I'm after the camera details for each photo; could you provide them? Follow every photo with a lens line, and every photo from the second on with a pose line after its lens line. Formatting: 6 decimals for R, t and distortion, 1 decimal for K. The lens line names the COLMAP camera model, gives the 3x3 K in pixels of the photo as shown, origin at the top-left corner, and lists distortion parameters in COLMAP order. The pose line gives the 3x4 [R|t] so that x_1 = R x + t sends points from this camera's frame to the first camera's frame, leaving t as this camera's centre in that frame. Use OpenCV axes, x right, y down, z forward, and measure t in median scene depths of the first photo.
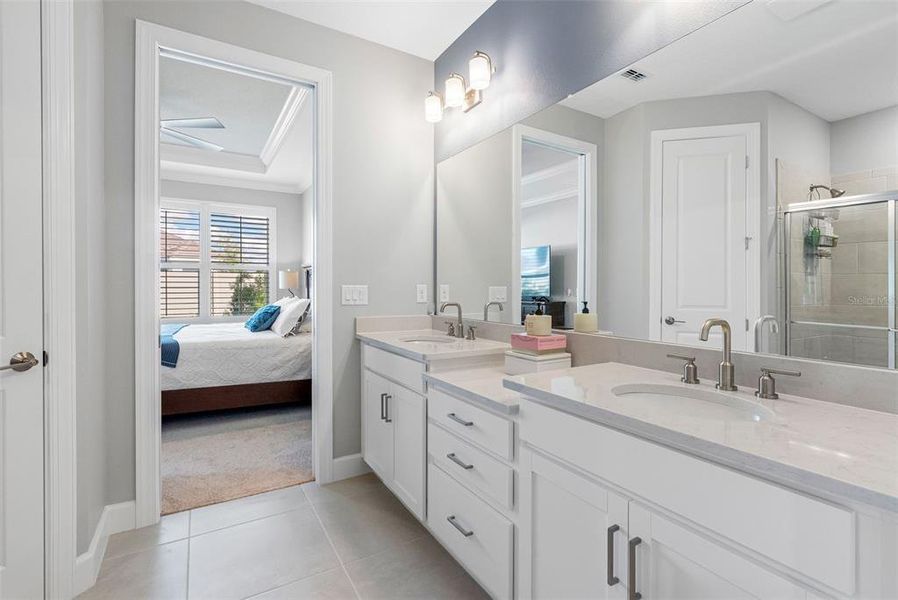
lens RADIAL K [[414.1, 0, 448.7], [0, 414.1, 290.7], [0, 0, 1]] dist [-0.001627, 0.000214]
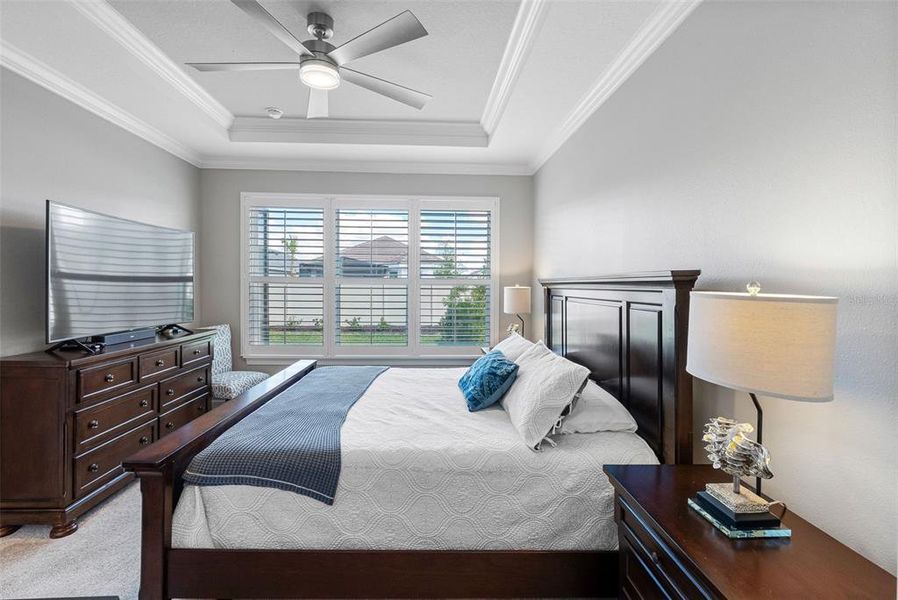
lens RADIAL K [[414.1, 0, 448.7], [0, 414.1, 290.7], [0, 0, 1]] dist [-0.001627, 0.000214]
pose [[0.884601, 0.007273, -0.466291, -0.212134], [-0.007827, 0.999969, 0.000747, -0.052622], [0.466282, 0.002989, 0.884631, 0.433256]]
